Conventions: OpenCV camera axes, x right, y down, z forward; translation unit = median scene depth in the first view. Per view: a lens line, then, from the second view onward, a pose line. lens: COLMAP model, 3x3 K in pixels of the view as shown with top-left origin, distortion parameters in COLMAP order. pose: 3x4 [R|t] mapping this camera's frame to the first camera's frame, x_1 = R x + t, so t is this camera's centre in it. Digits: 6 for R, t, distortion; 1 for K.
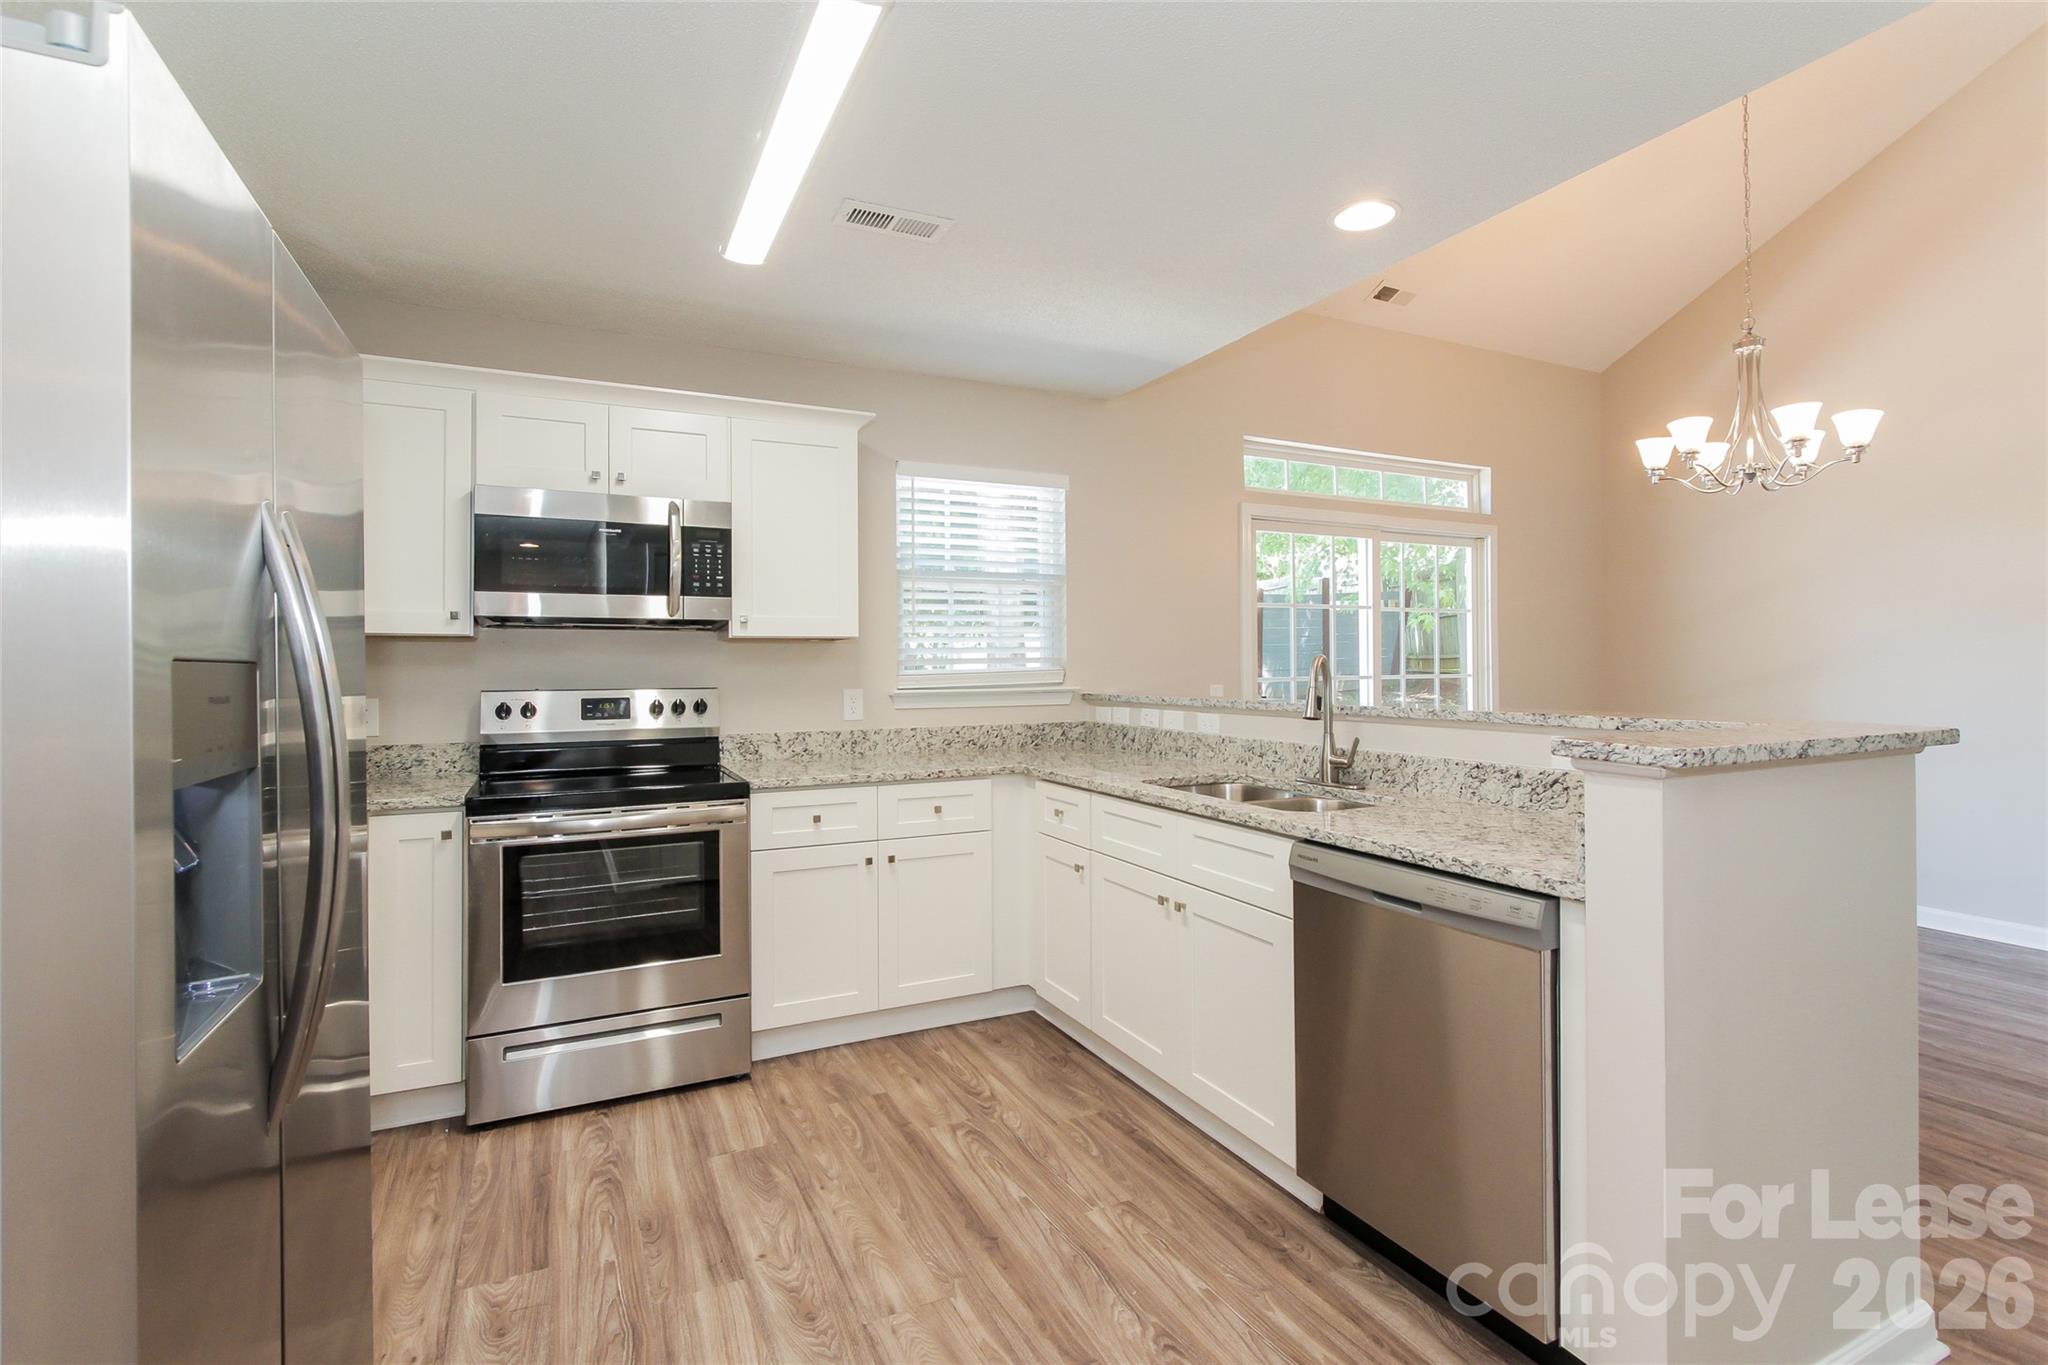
lens RADIAL K [[946.4, 0, 1024.1], [0, 946.4, 654.8], [0, 0, 1]] dist [0.000004, 0.000078]
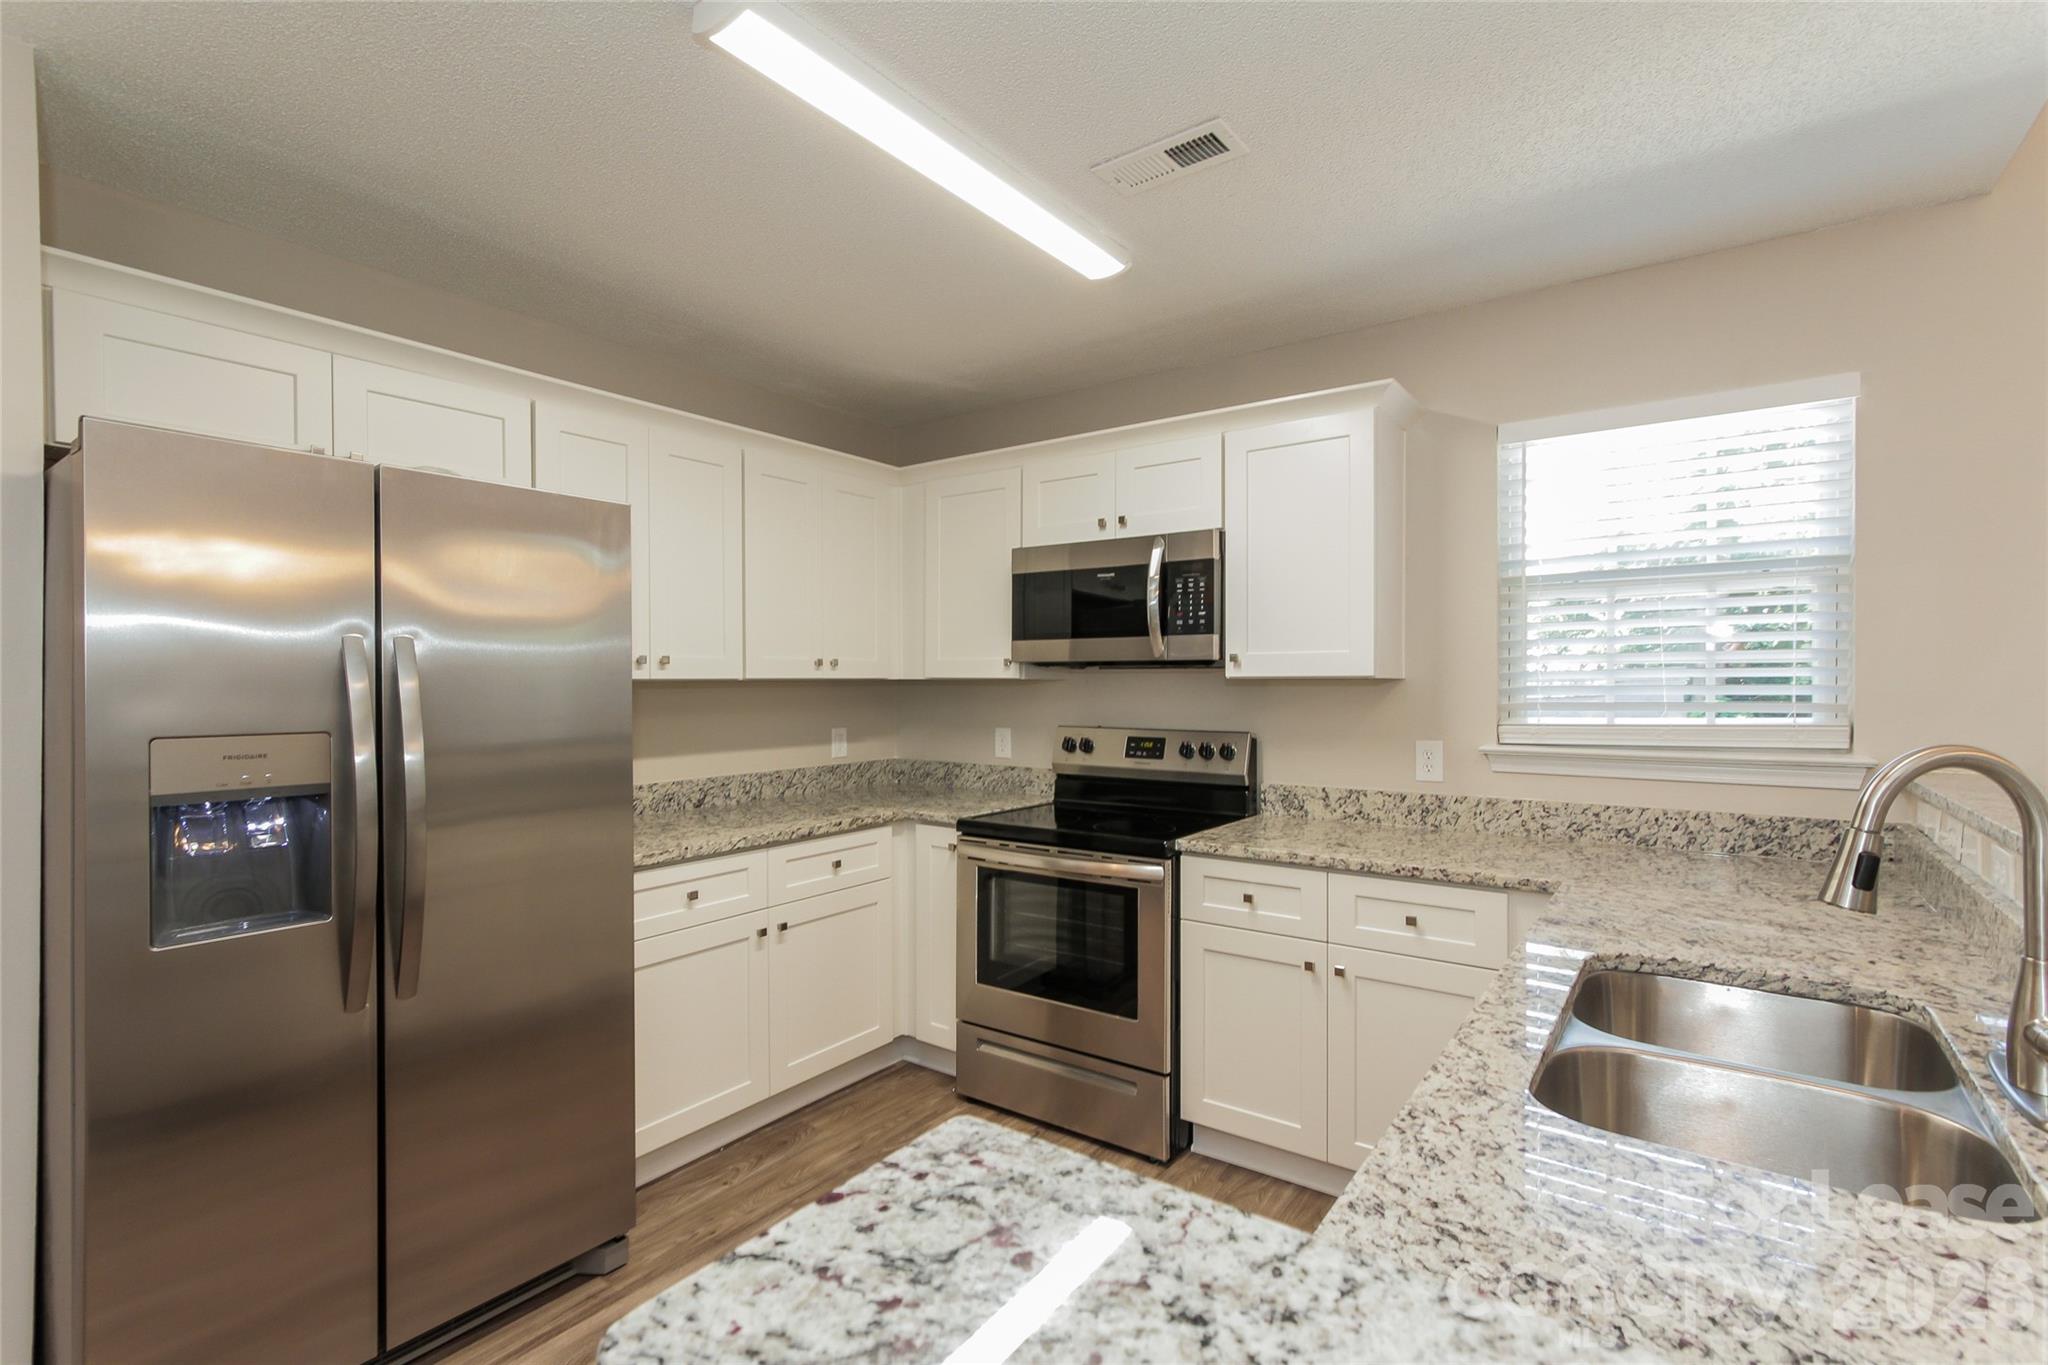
lens RADIAL K [[947.8, 0, 1024.0], [0, 947.8, 682.5], [0, 0, 1]] dist [0.001568, 0.000415]
pose [[0.473632, 0.007460, -0.880691, 0.397225], [0.008608, 0.999877, 0.013100, -0.027742], [0.880681, -0.013785, 0.473510, 0.408559]]
